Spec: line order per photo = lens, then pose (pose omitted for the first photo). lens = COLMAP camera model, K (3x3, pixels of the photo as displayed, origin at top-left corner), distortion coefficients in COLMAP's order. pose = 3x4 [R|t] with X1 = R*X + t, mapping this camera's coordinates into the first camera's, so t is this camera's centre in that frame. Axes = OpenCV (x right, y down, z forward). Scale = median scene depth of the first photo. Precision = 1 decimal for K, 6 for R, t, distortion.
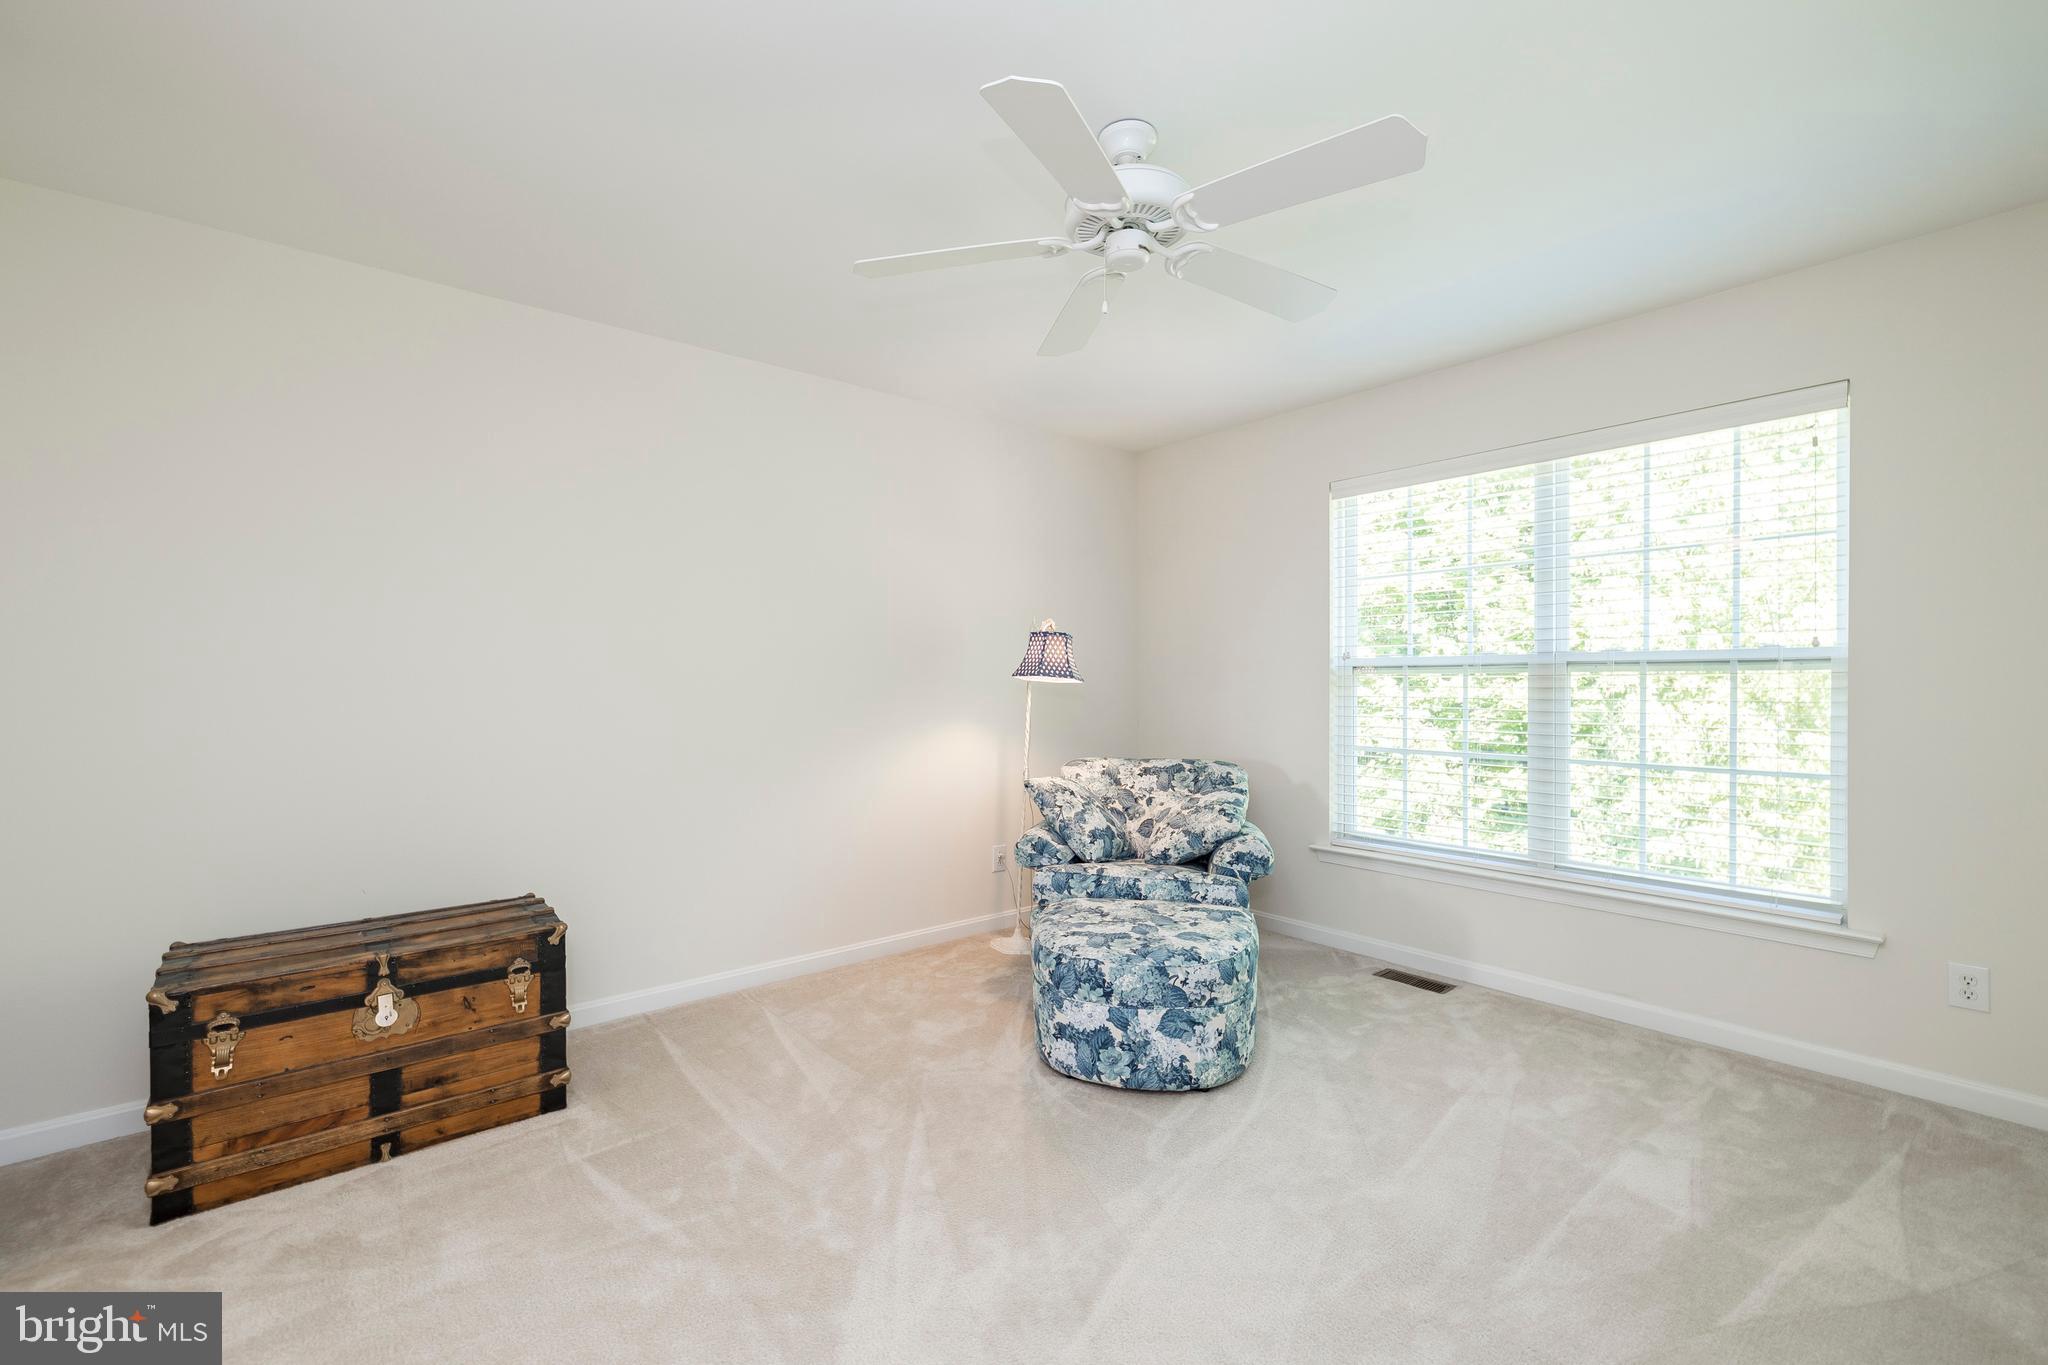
lens RADIAL K [[862.9, 0, 1026.7], [0, 862.9, 681.7], [0, 0, 1]] dist [0.009571, -0.000157]
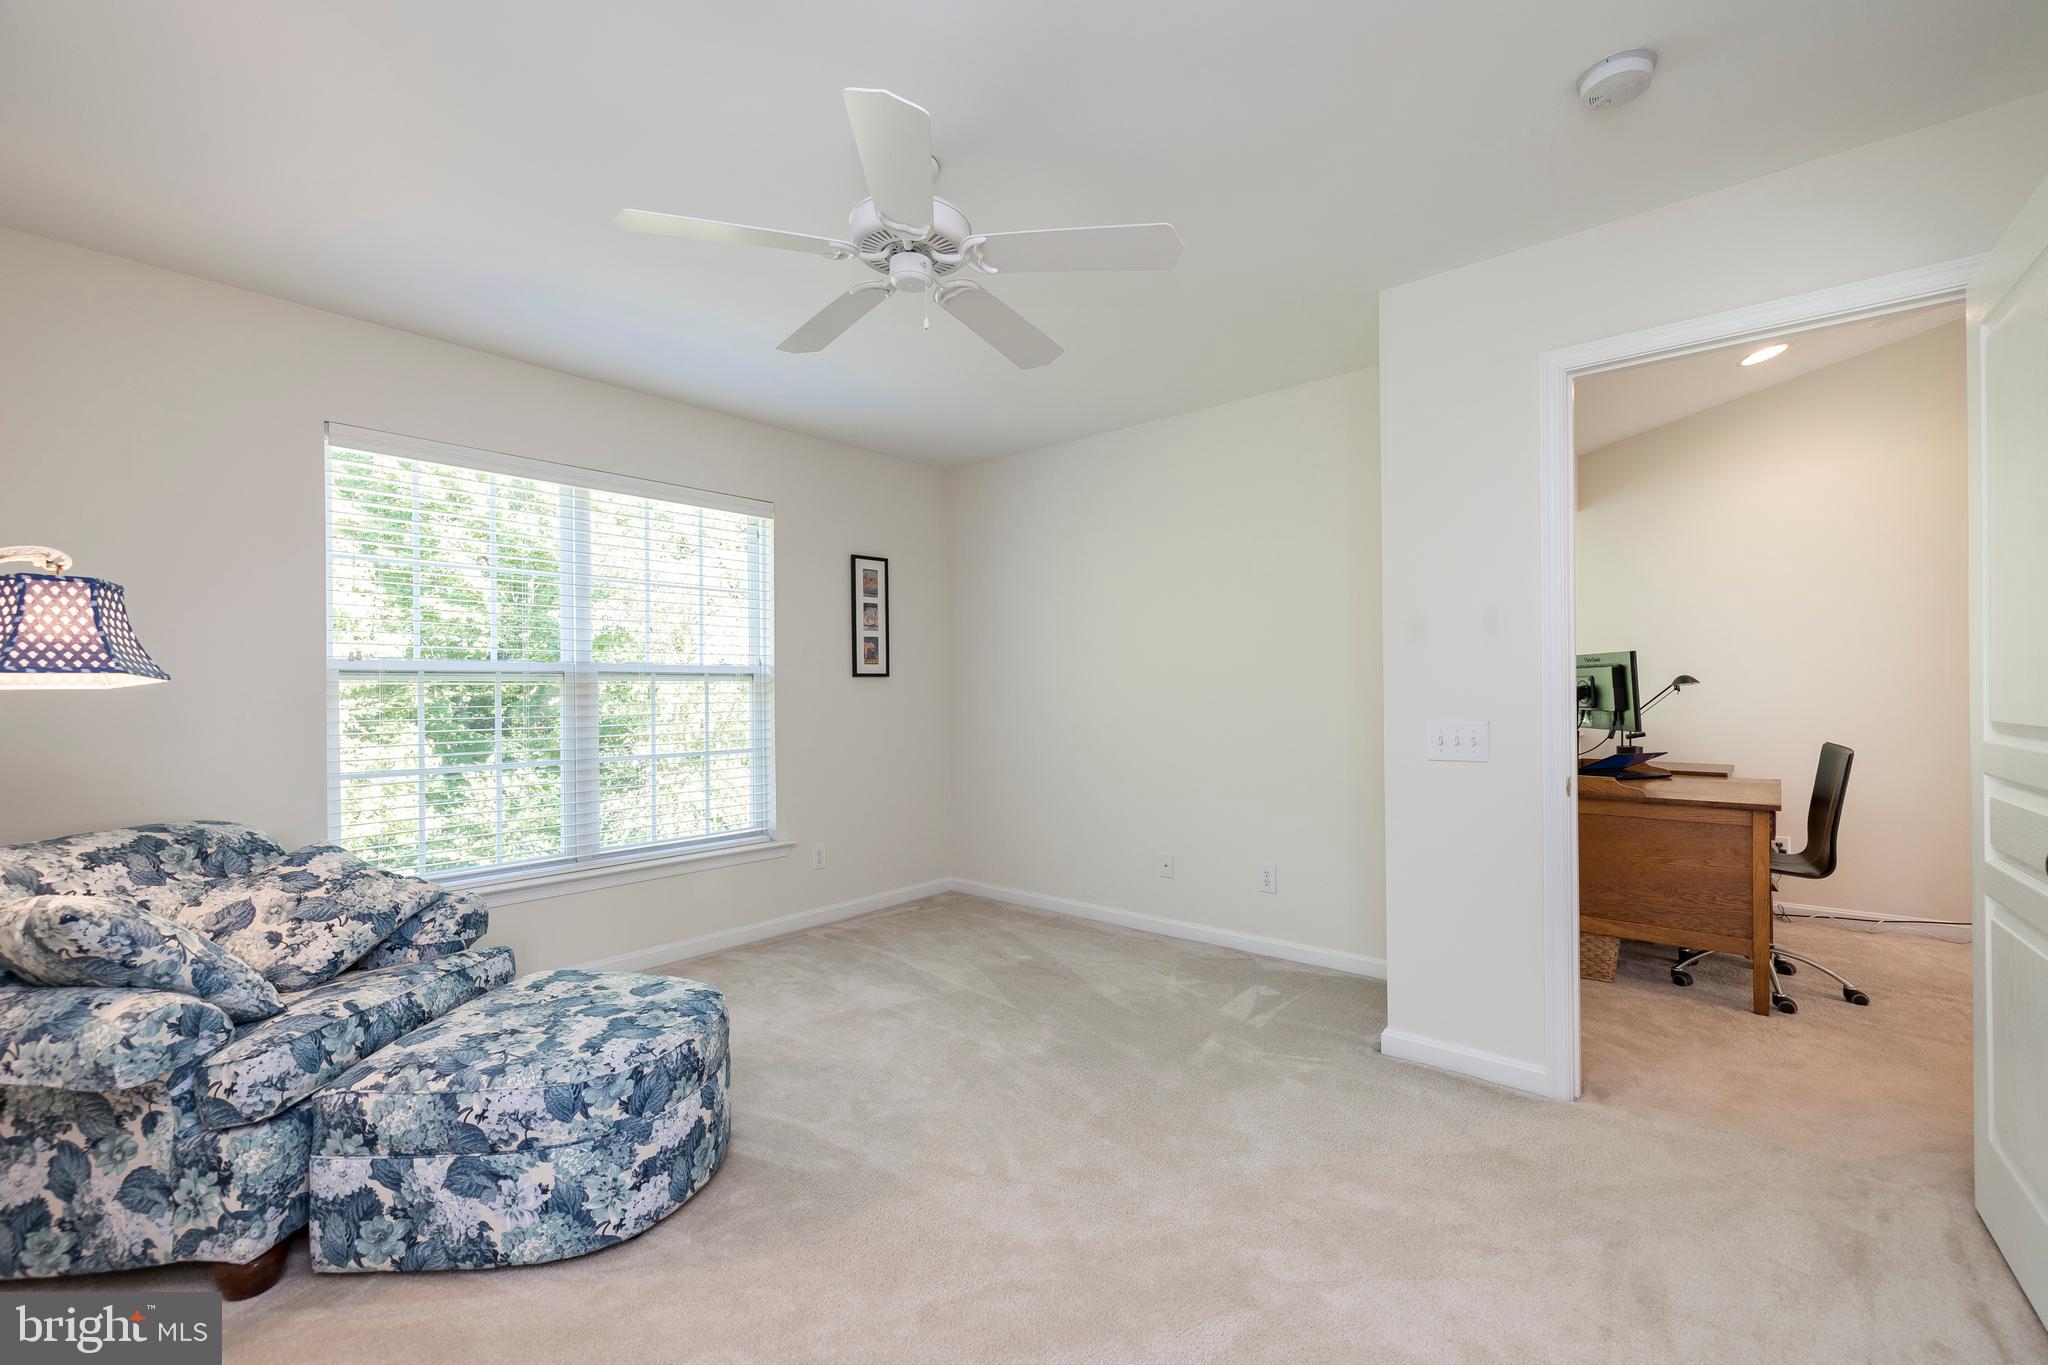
lens RADIAL K [[862.9, 0, 1026.4], [0, 862.9, 694.8], [0, 0, 1]] dist [0.009571, -0.000157]
pose [[-0.162887, 0.000394, 0.986645, -0.684719], [0.007184, 0.999974, 0.000787, 0.011821], [-0.986618, 0.007216, -0.162886, 0.766376]]
